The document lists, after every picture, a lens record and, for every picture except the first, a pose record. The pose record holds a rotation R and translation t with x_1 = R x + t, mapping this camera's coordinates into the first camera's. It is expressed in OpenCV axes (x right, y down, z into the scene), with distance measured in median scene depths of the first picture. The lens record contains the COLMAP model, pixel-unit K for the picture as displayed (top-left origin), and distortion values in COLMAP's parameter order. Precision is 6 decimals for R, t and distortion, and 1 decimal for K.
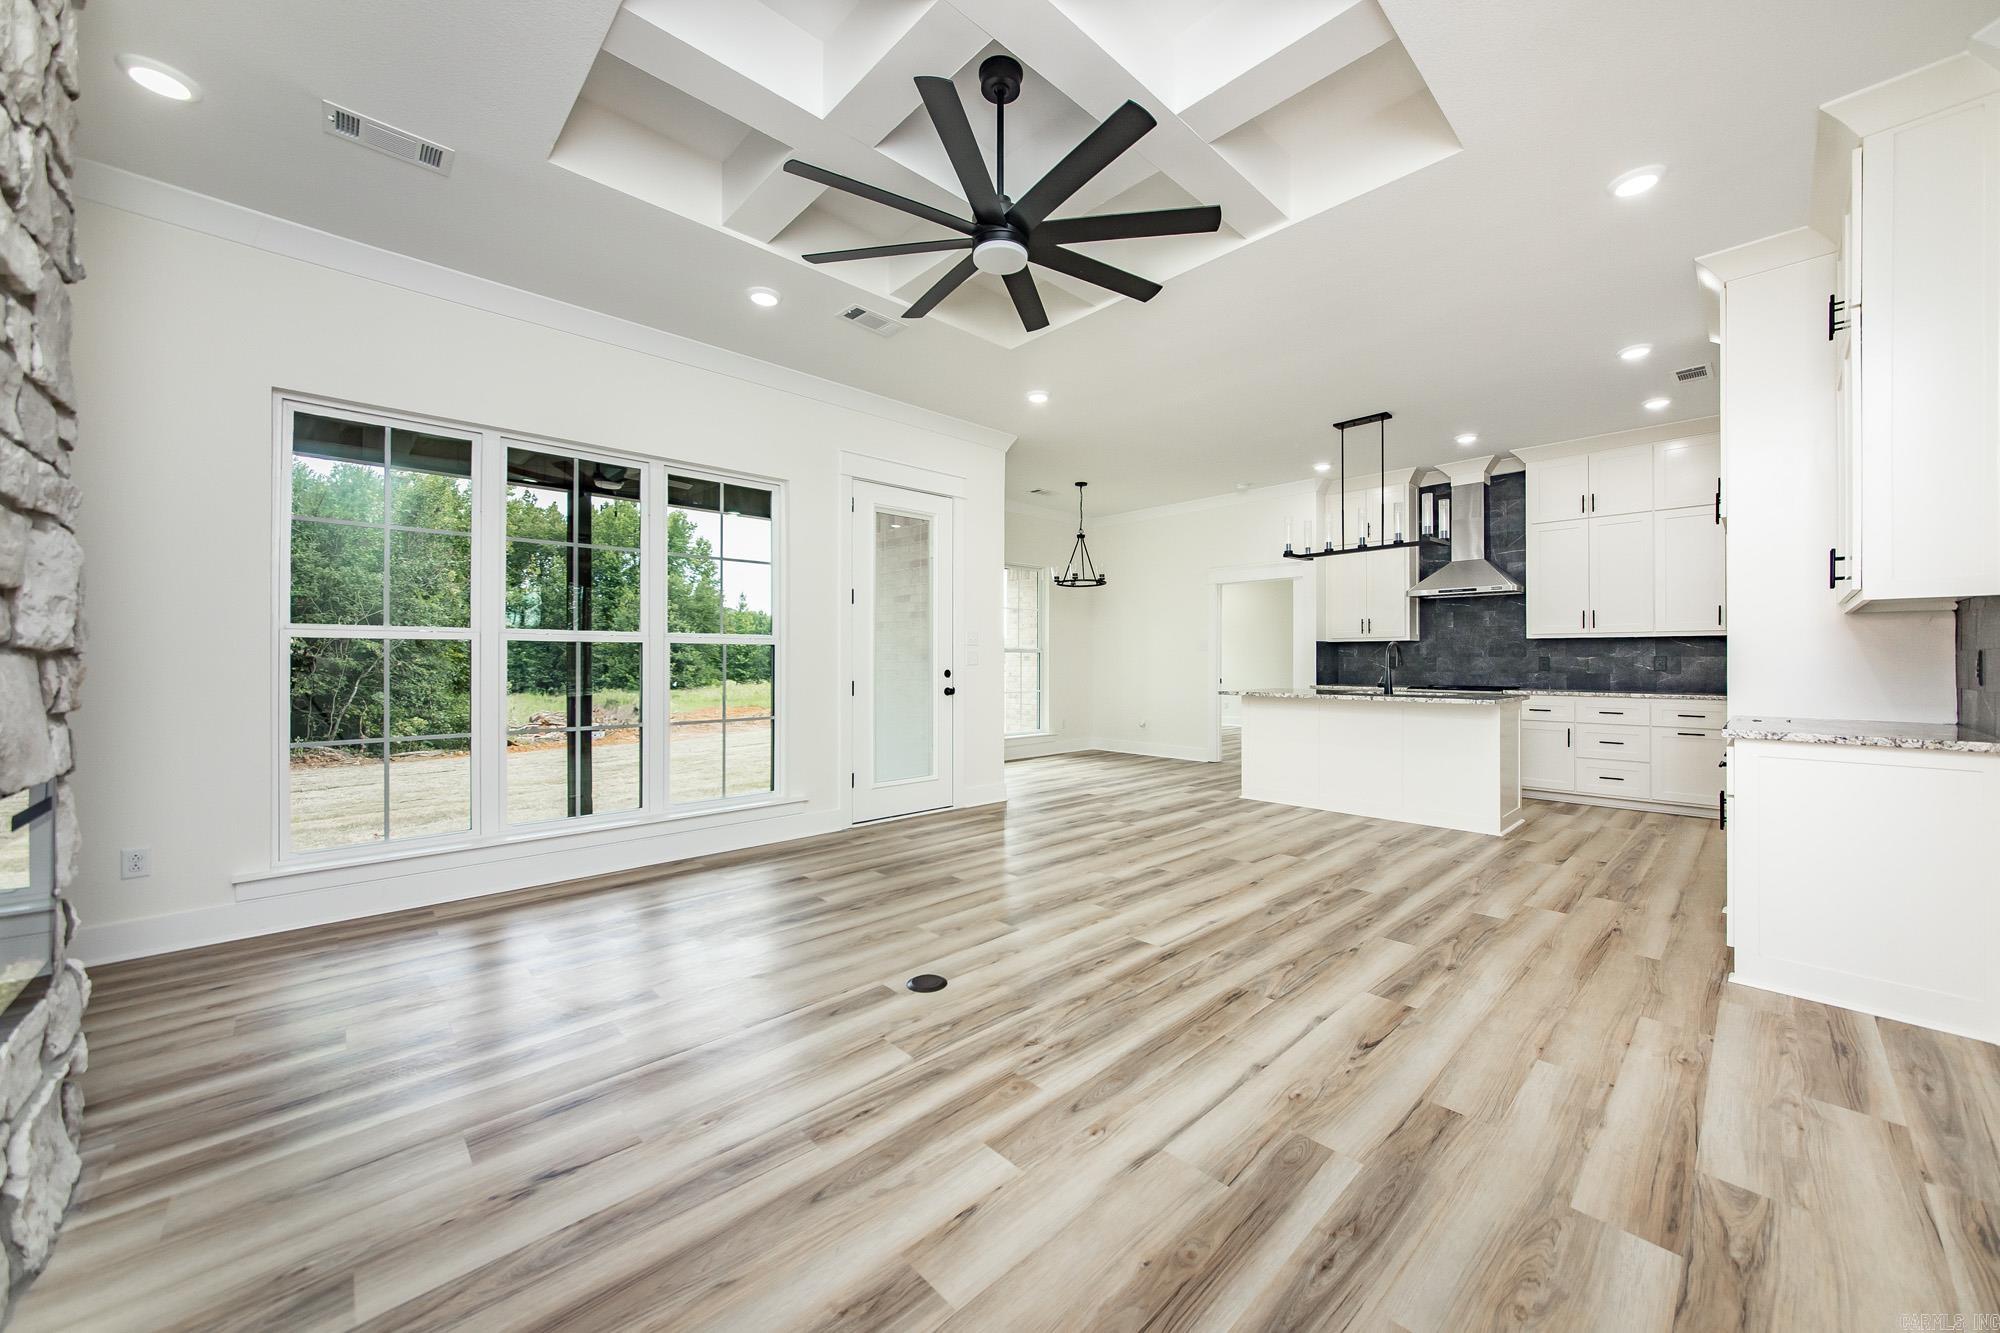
lens RADIAL K [[727.3, 0, 999.4], [0, 727.3, 661.8], [0, 0, 1]] dist [-0.006324, 0.000212]
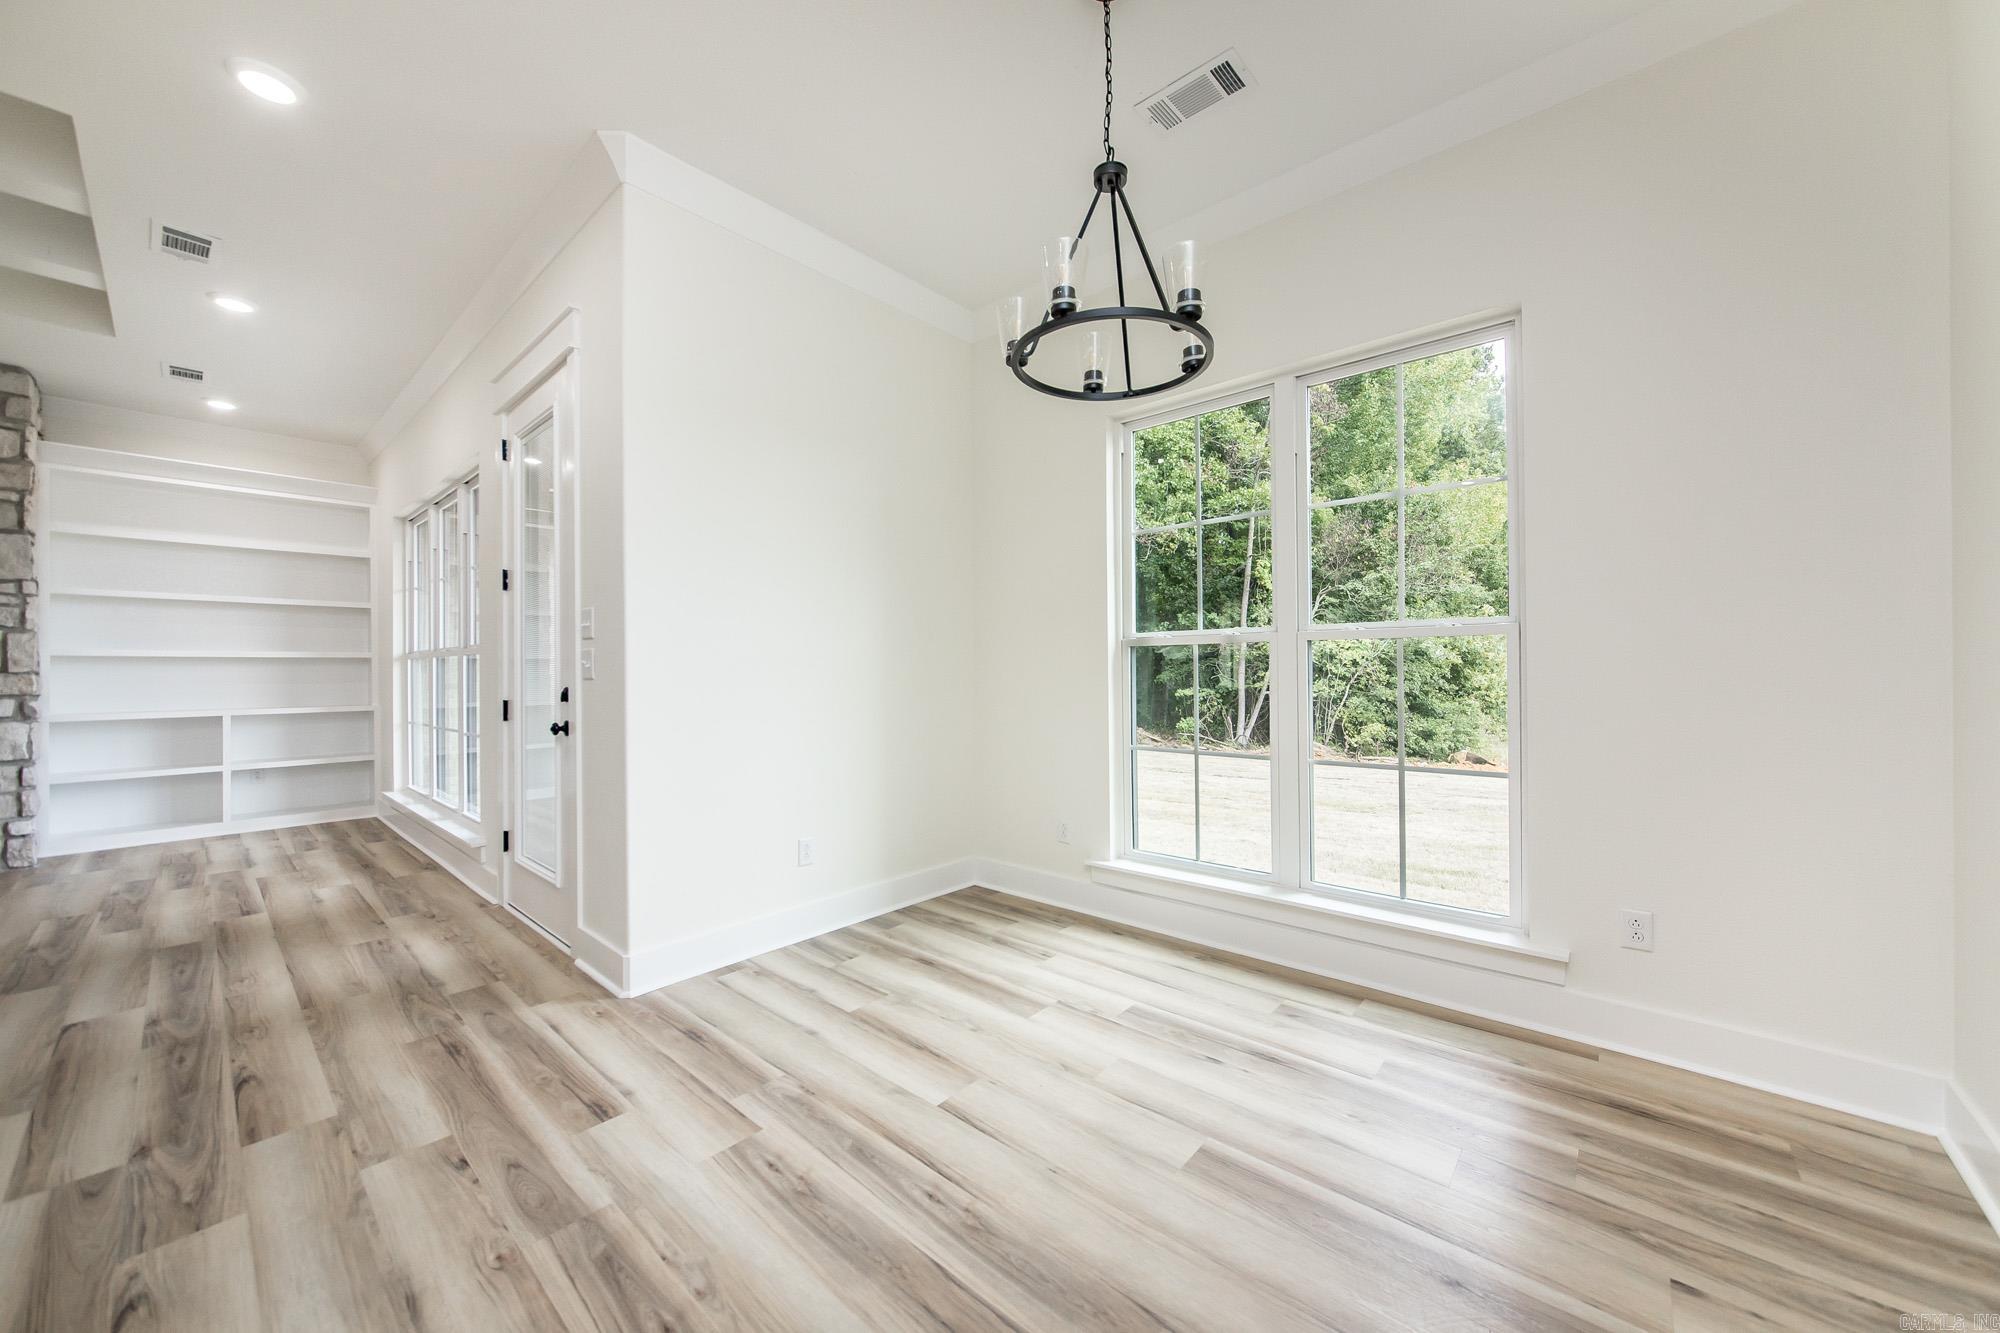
lens RADIAL K [[727.3, 0, 999.4], [0, 727.3, 661.8], [0, 0, 1]] dist [-0.006324, 0.000212]
pose [[0.102648, -0.007483, -0.994690, 1.081500], [0.007294, 0.999950, -0.006770, -0.006744], [0.994691, -0.006560, 0.102697, 2.816401]]
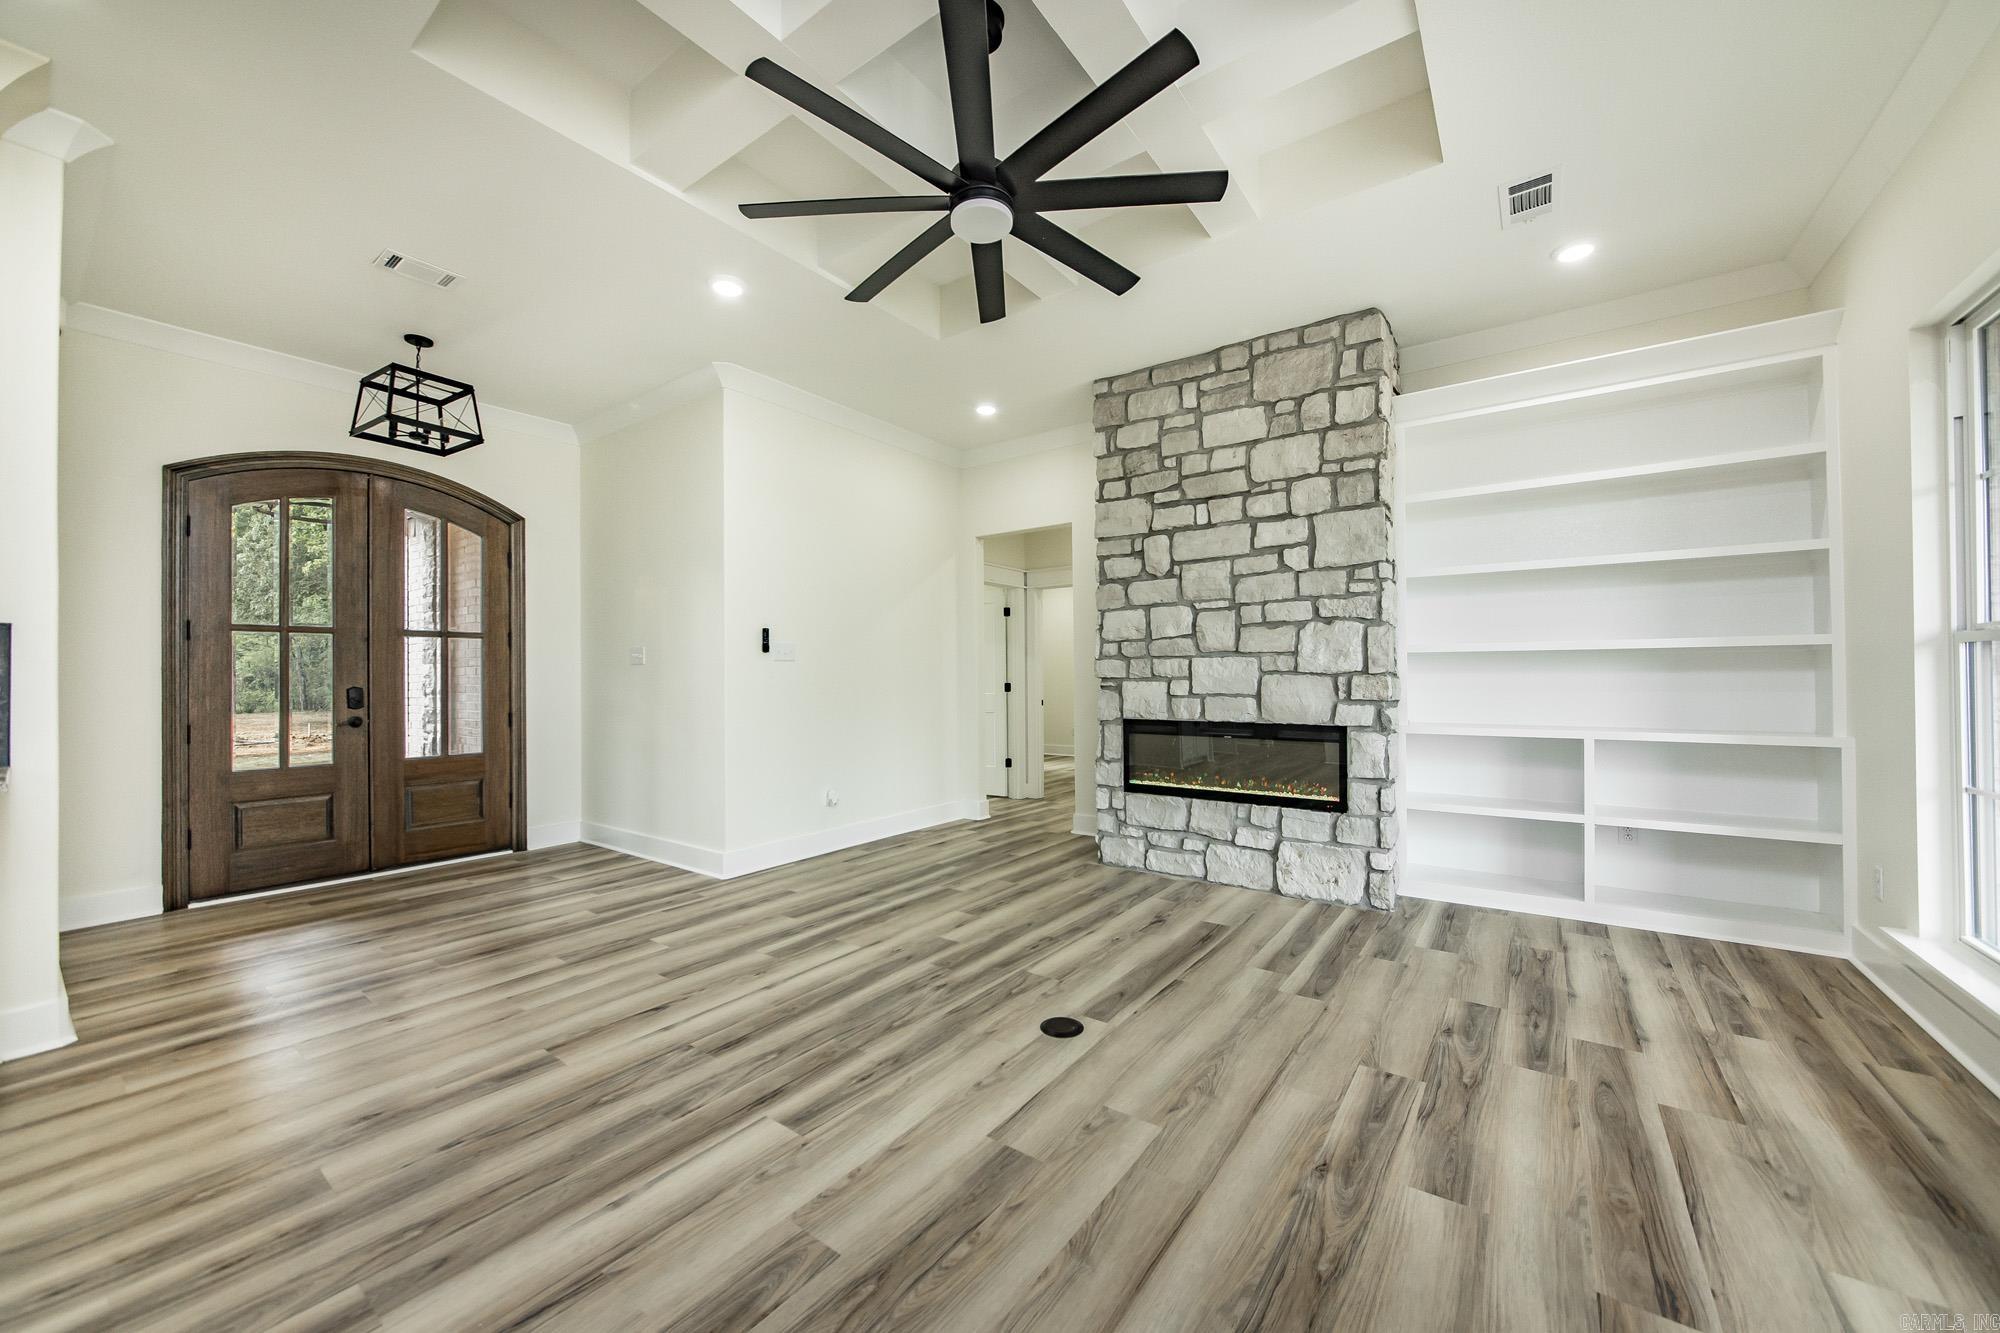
lens RADIAL K [[757.2, 0, 1045.5], [0, 757.2, 675.1], [0, 0, 1]] dist [-0.002231, 0.000099]
pose [[-0.968297, 0.007567, -0.249688, 0.163823], [0.008305, 0.999964, -0.001904, -0.009397], [0.249664, -0.003917, -0.968325, 1.971537]]
